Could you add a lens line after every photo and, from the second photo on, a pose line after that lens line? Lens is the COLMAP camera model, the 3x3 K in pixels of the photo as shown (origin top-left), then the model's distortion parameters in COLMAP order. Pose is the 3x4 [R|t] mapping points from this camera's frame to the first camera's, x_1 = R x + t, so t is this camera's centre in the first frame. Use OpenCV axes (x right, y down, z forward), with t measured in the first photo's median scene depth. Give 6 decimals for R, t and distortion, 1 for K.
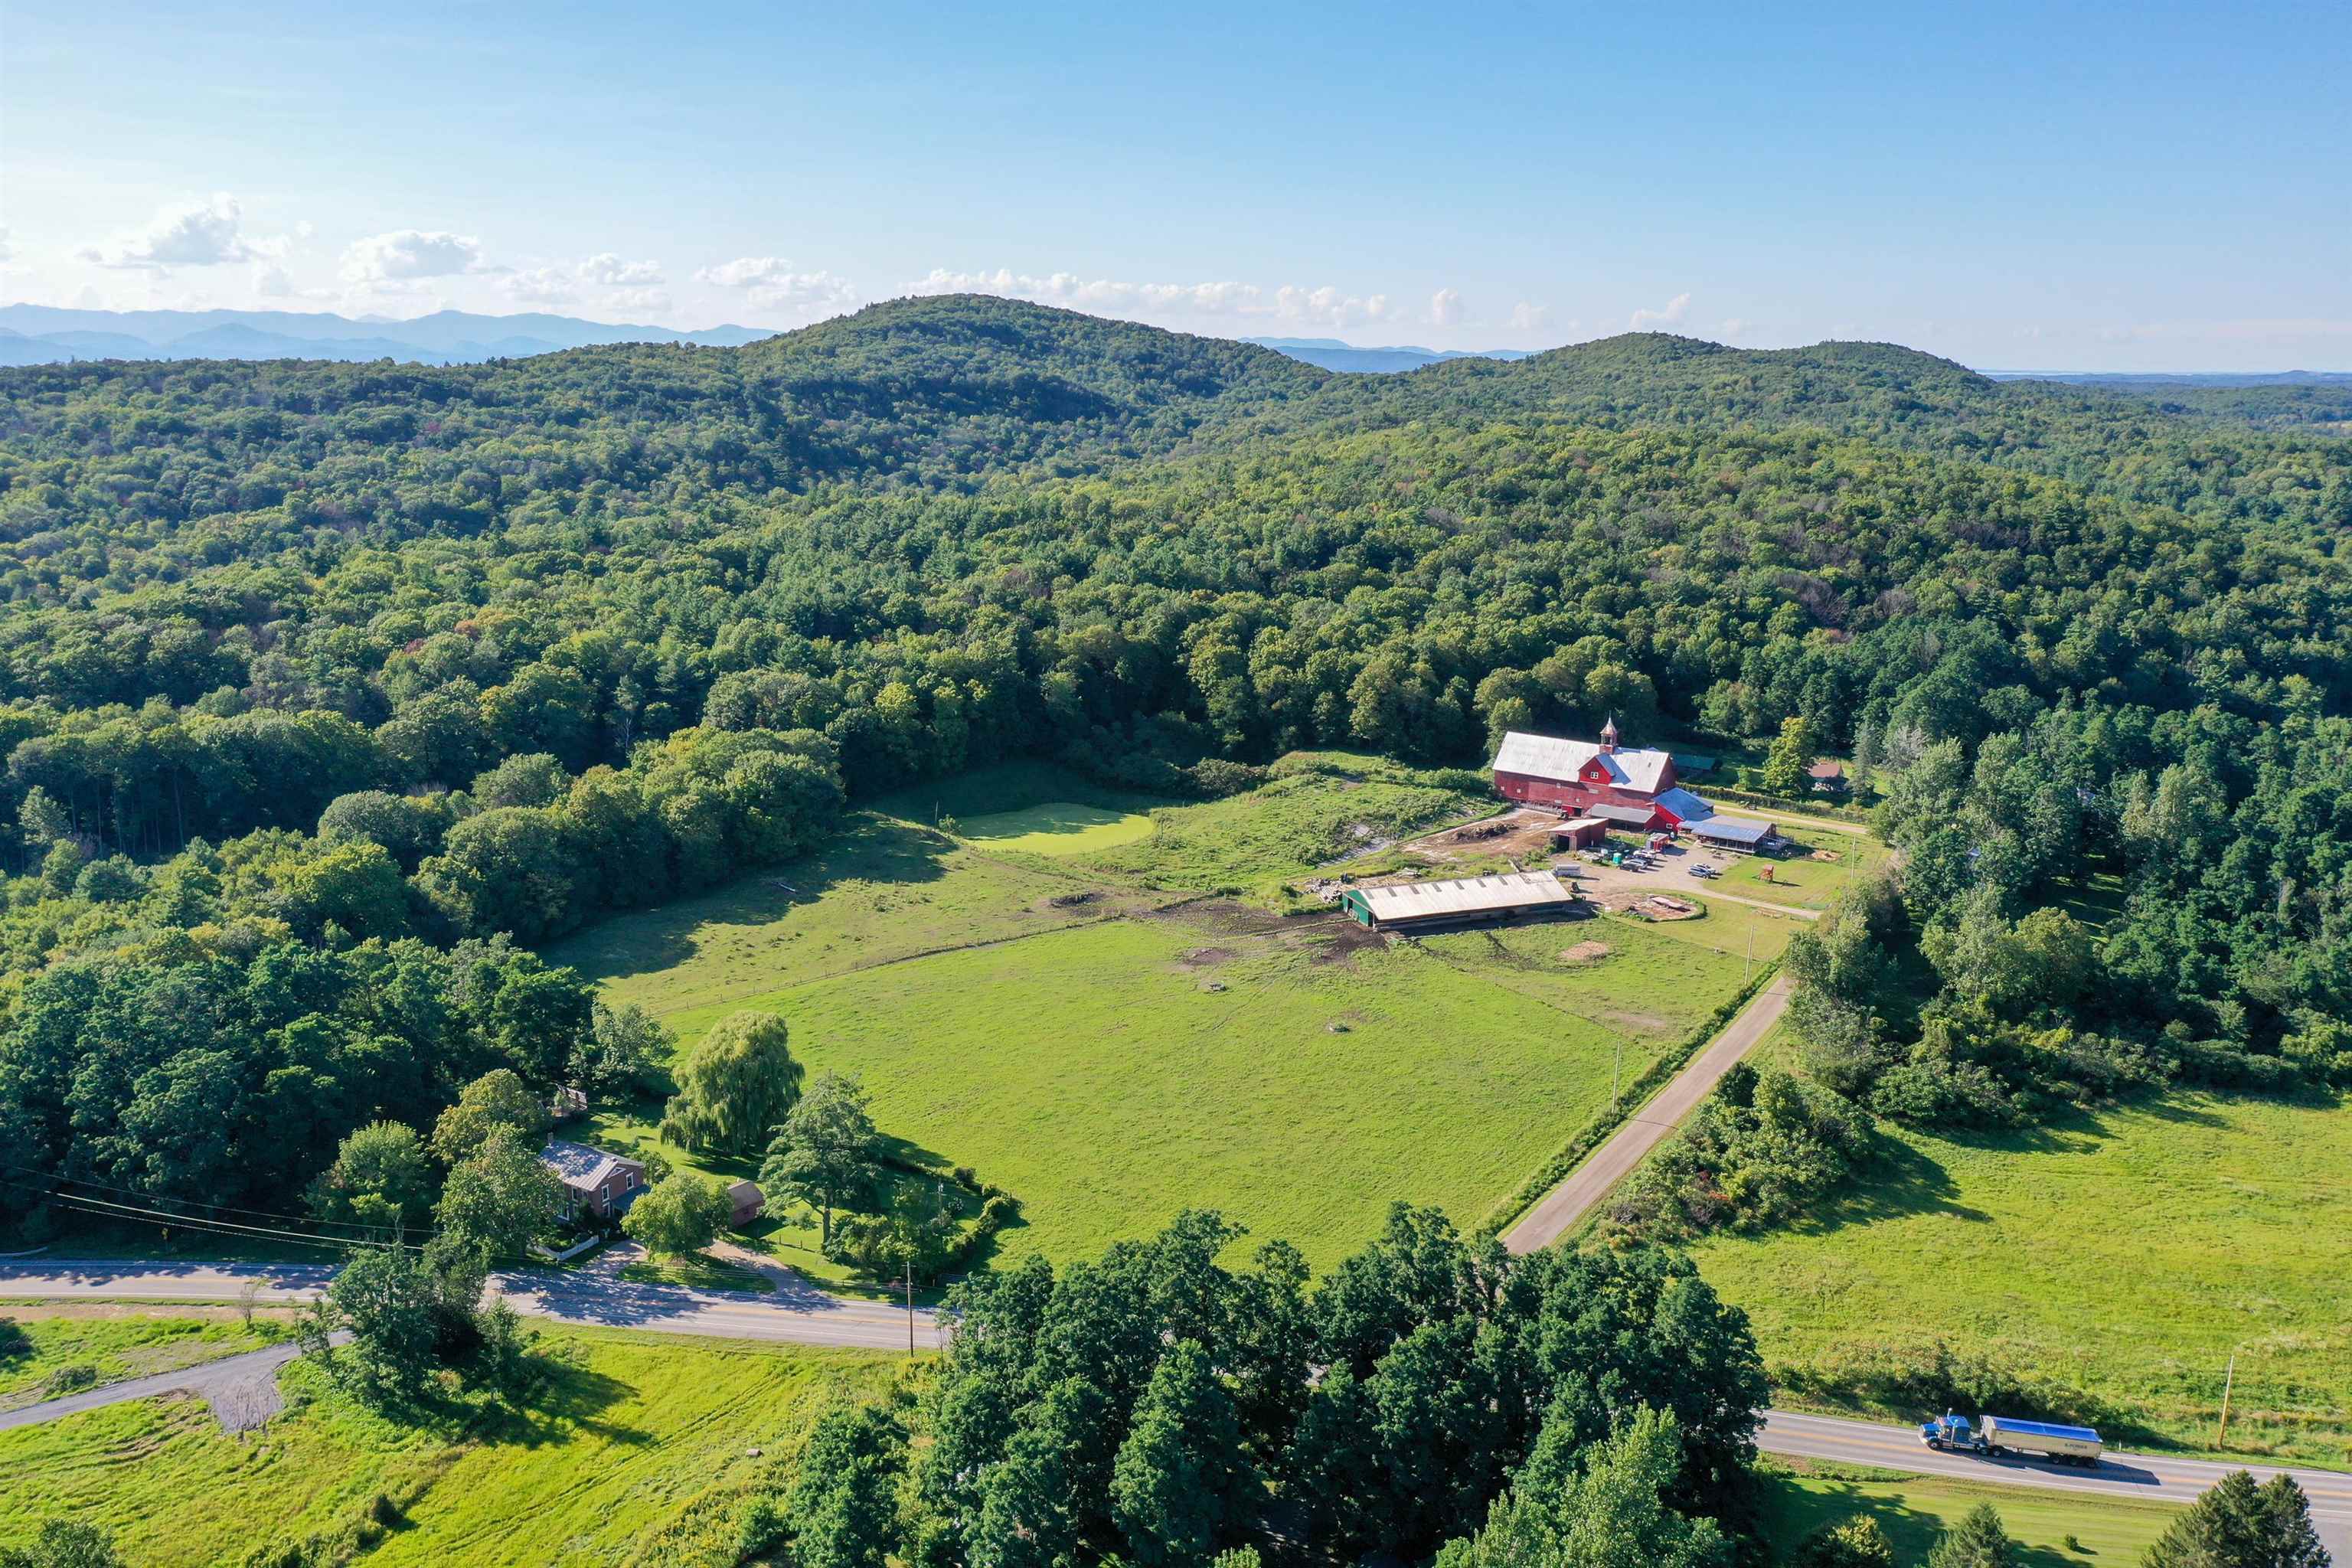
lens RADIAL K [[1857.9, 0, 1176.0], [0, 1857.9, 784.0], [0, 0, 1]] dist [0.003827, 0.005275]
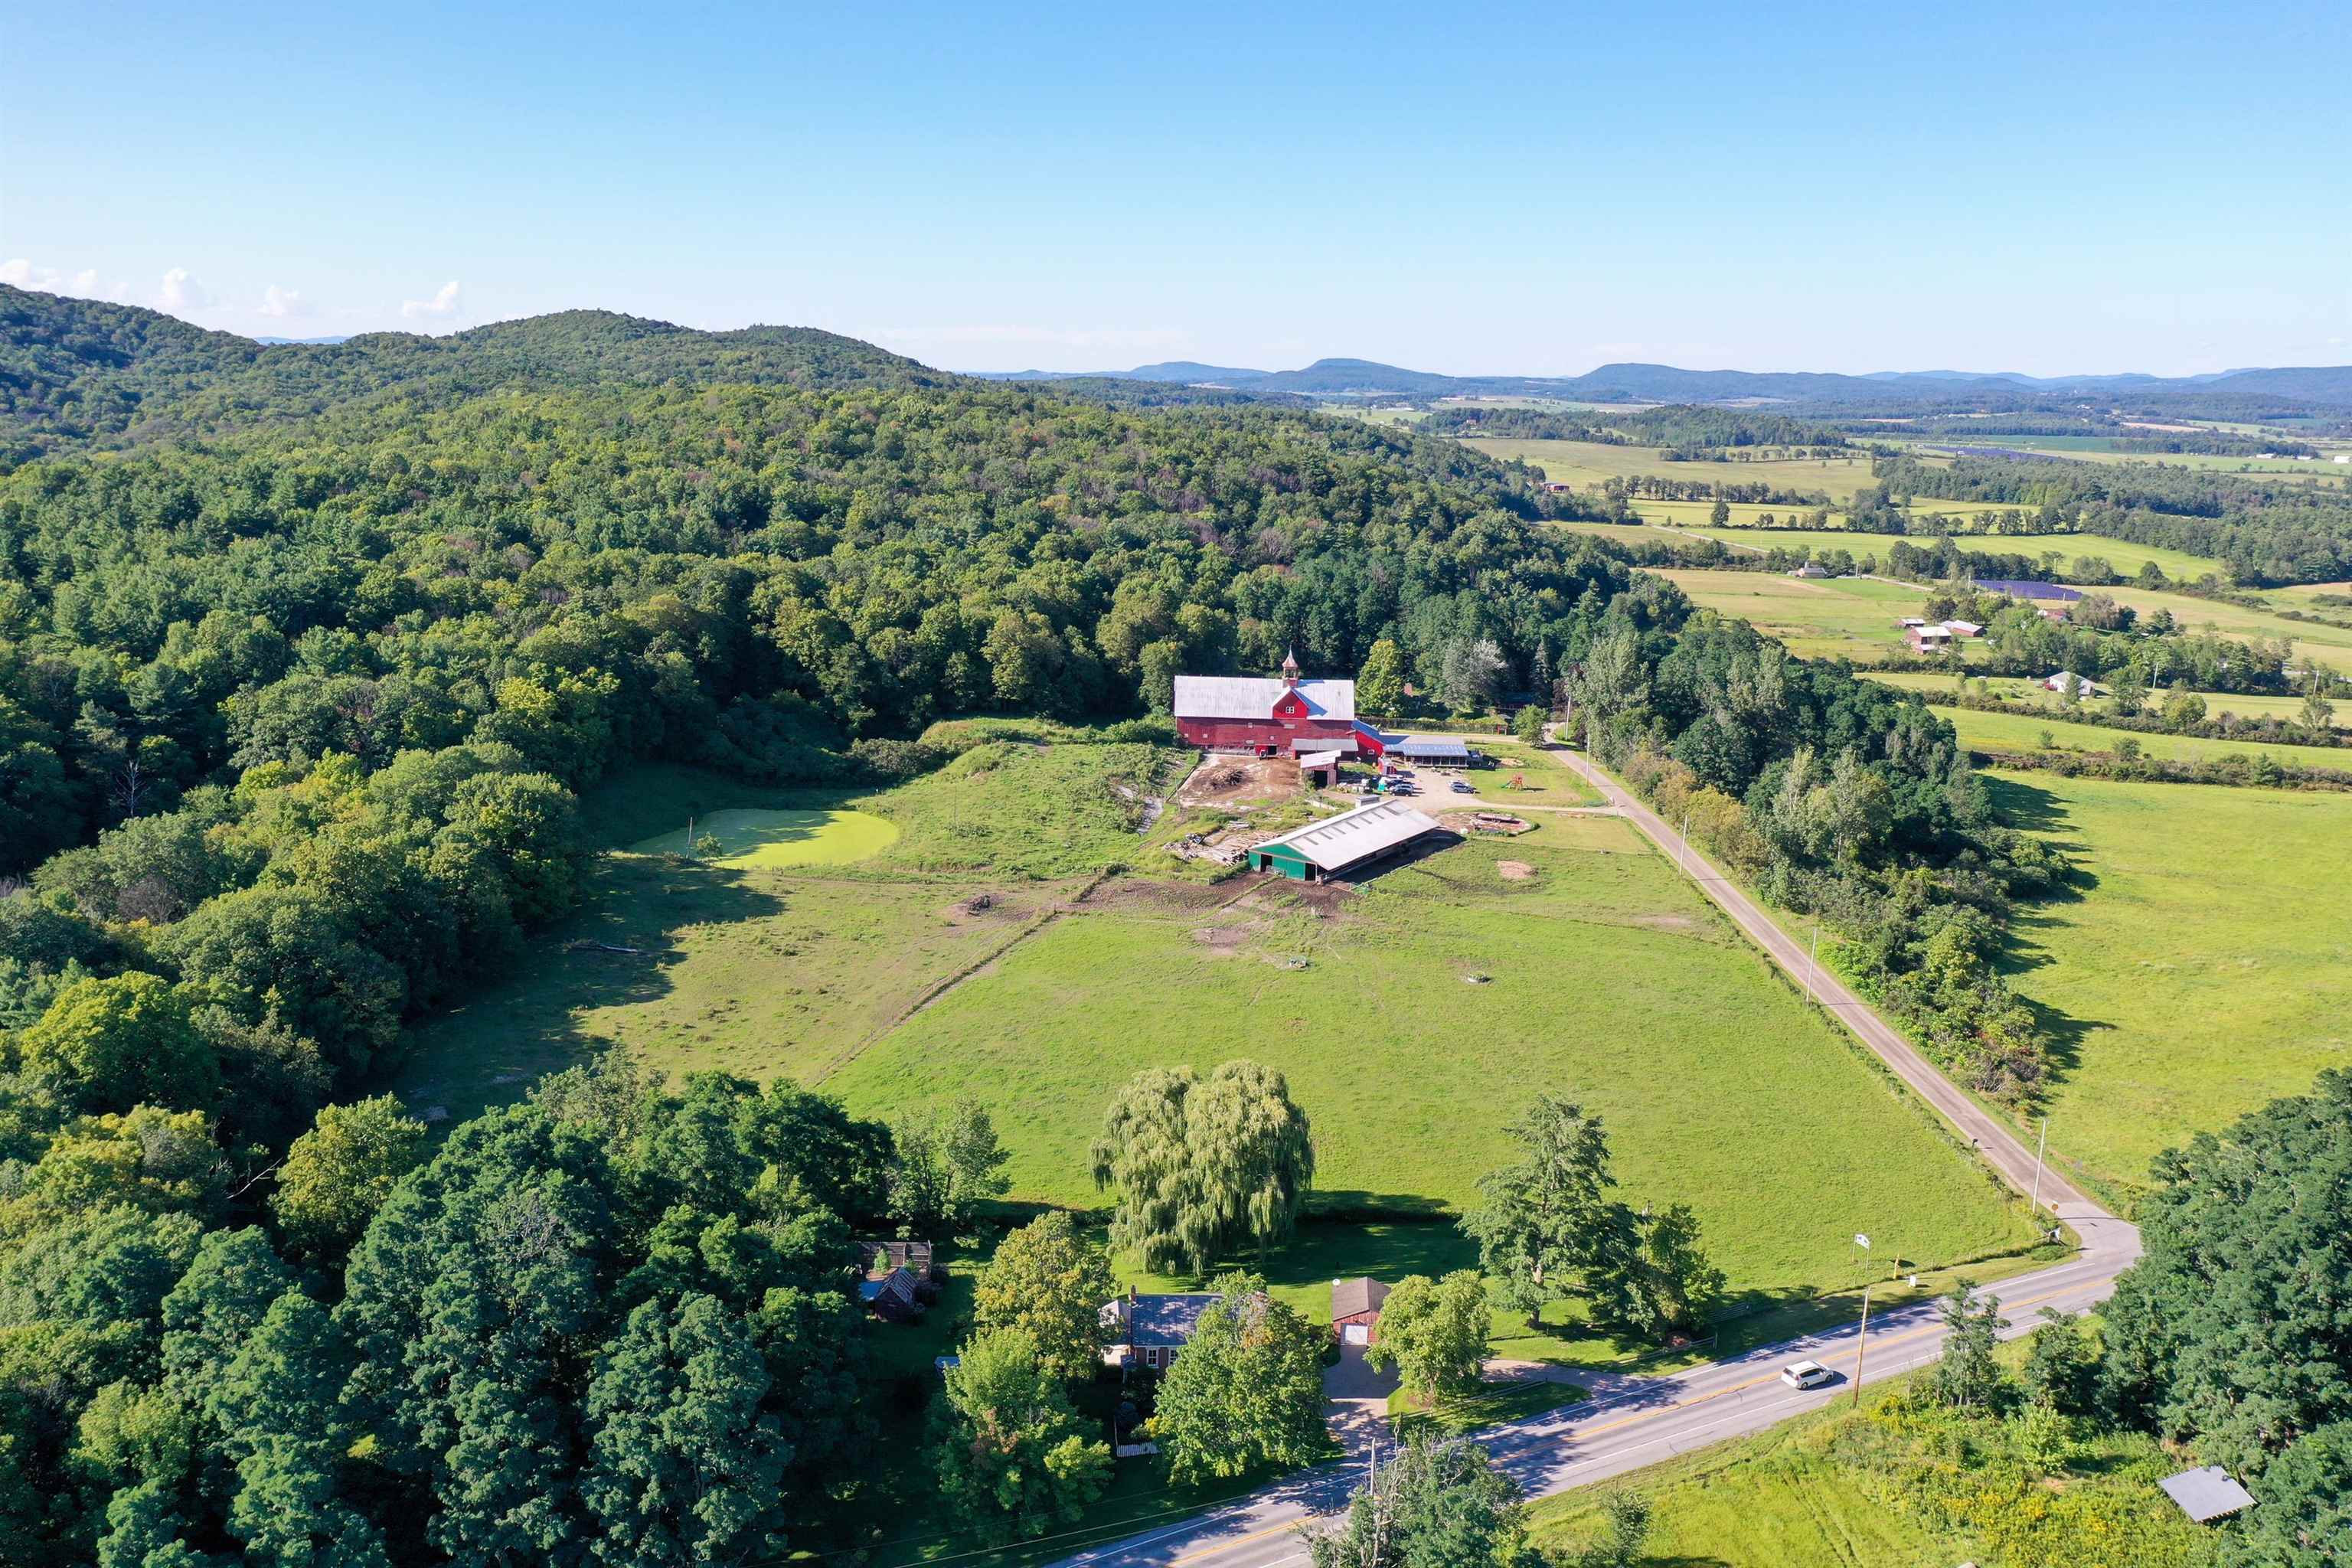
lens RADIAL K [[1857.9, 0, 1176.0], [0, 1857.9, 784.0], [0, 0, 1]] dist [0.003827, 0.005275]
pose [[0.815067, -0.115297, 0.567778, -0.354996], [0.113747, 0.992771, 0.038312, -0.009633], [-0.568091, 0.033356, 0.822289, 0.220275]]
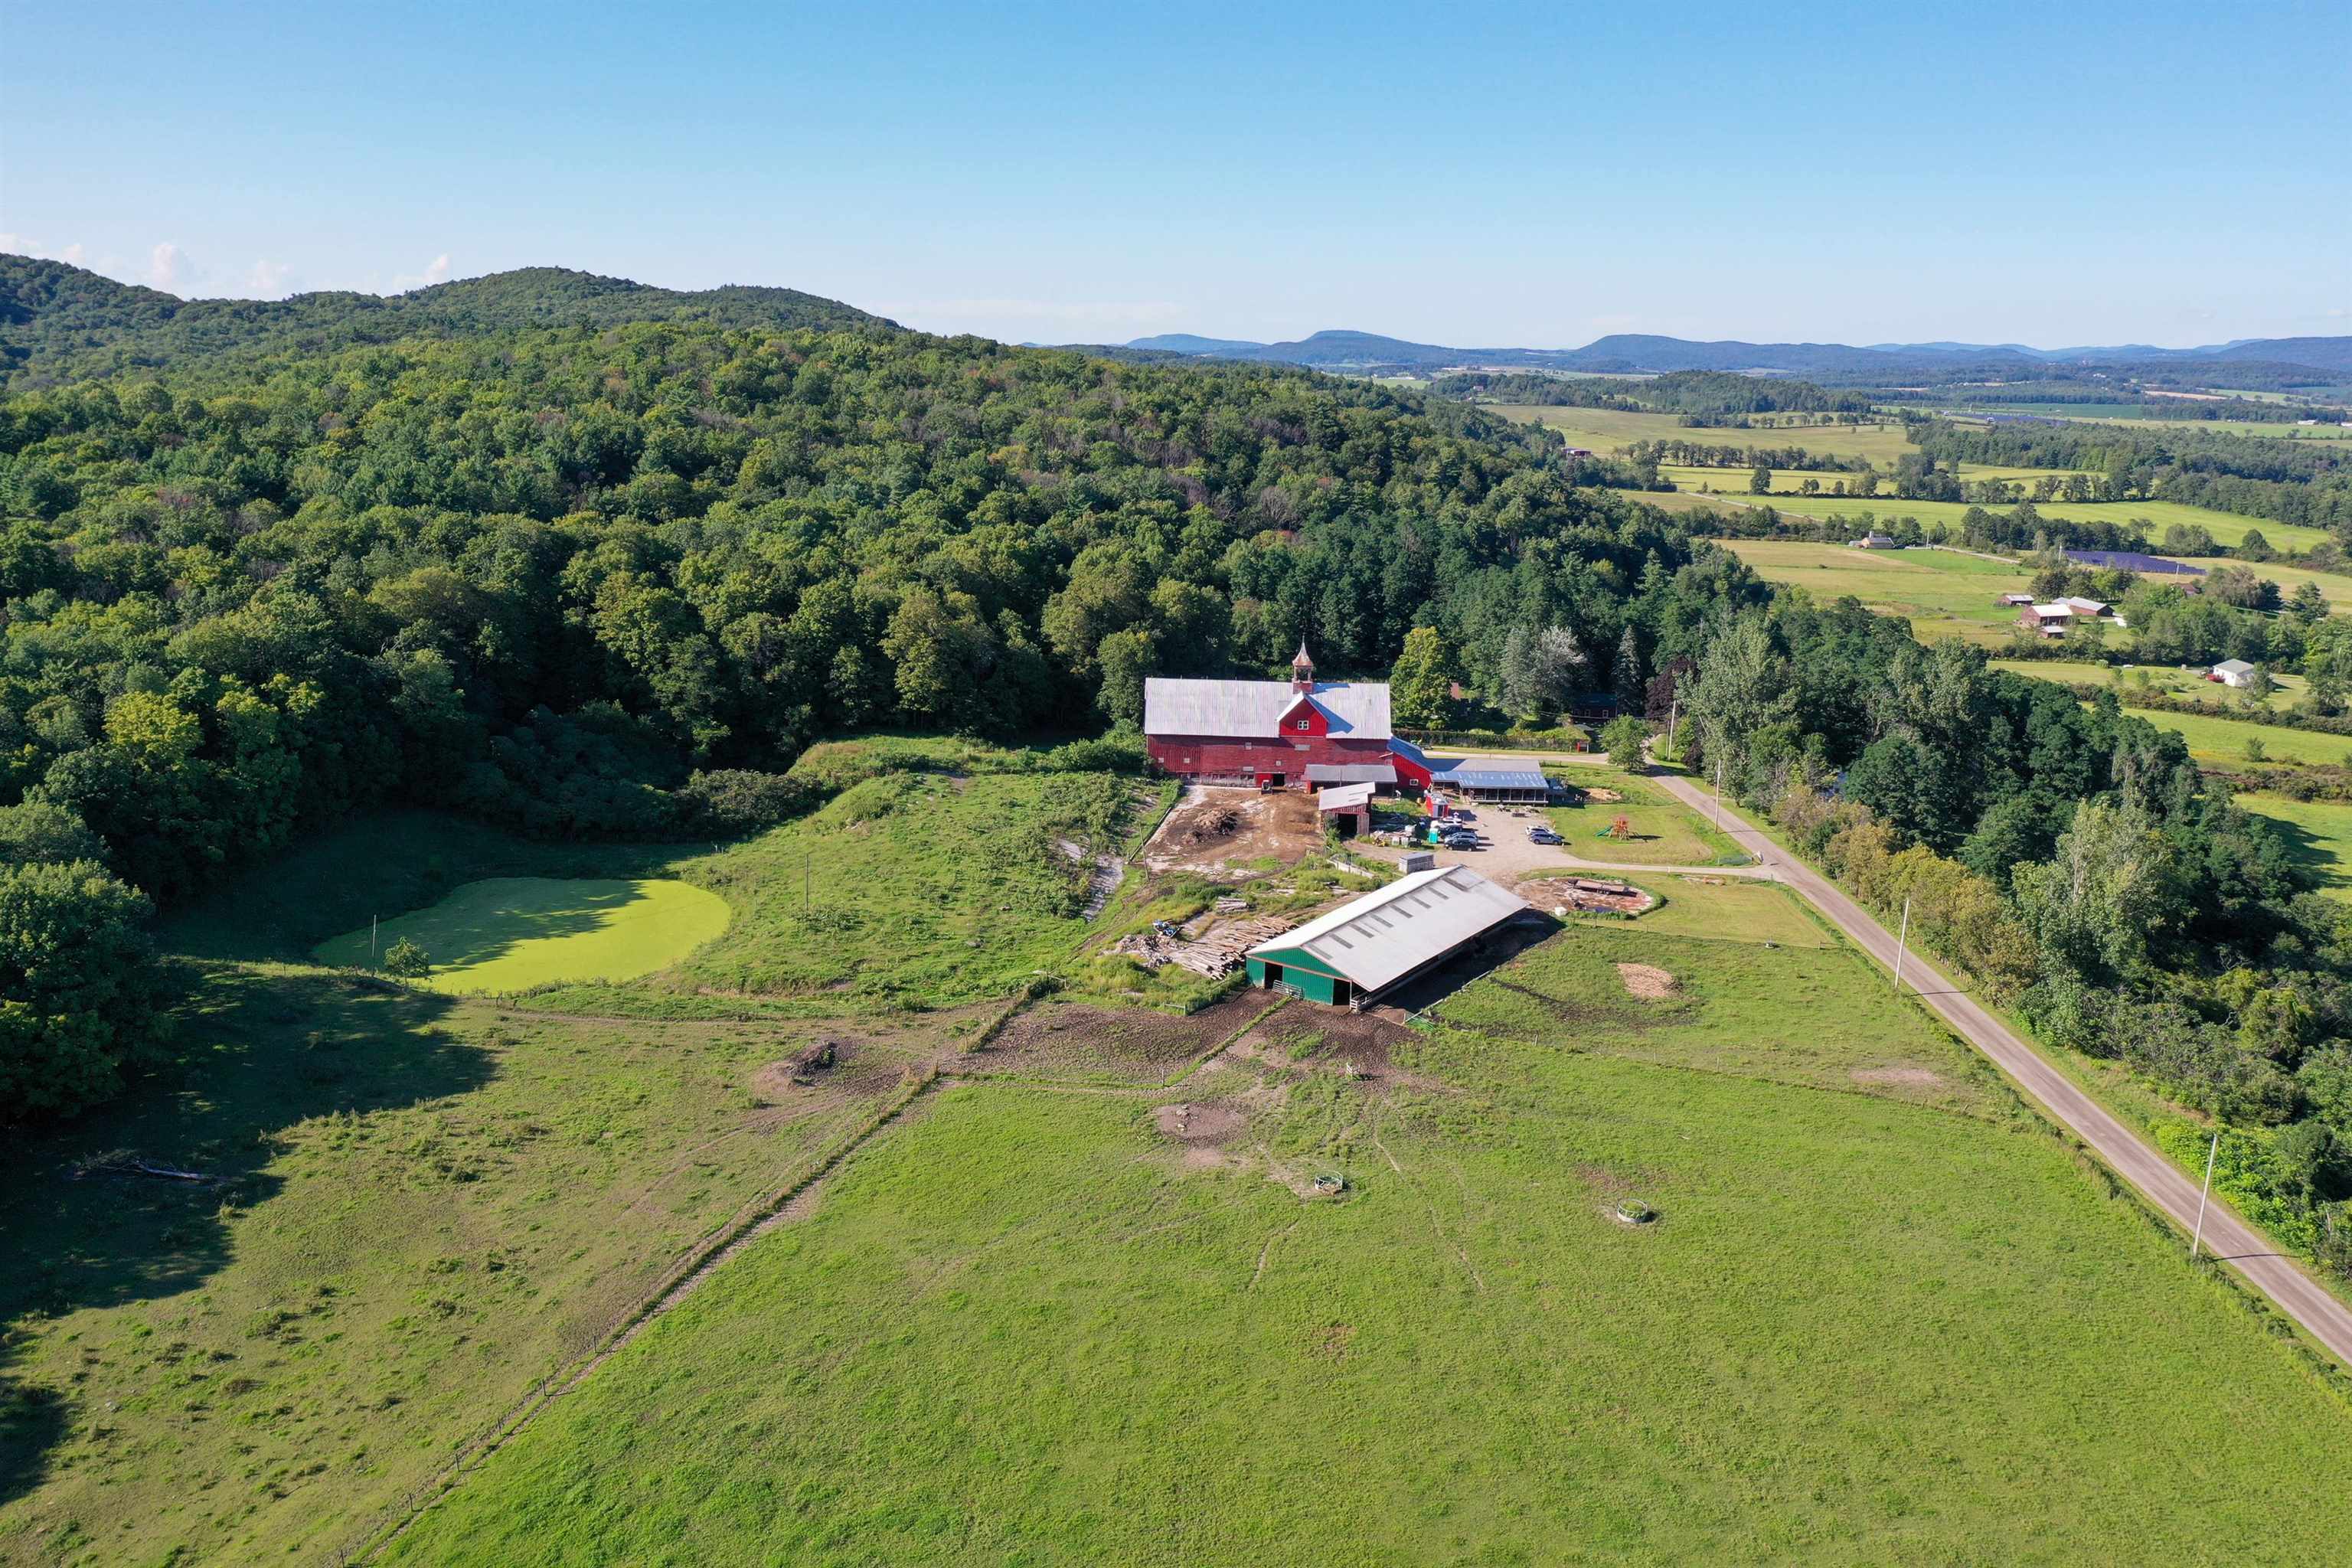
lens RADIAL K [[1857.9, 0, 1176.0], [0, 1857.9, 784.0], [0, 0, 1]] dist [0.003827, 0.005275]
pose [[0.814220, -0.124130, 0.567131, -0.204549], [0.115171, 0.991996, 0.051773, -0.023110], [-0.569018, 0.023162, 0.821999, 0.416450]]
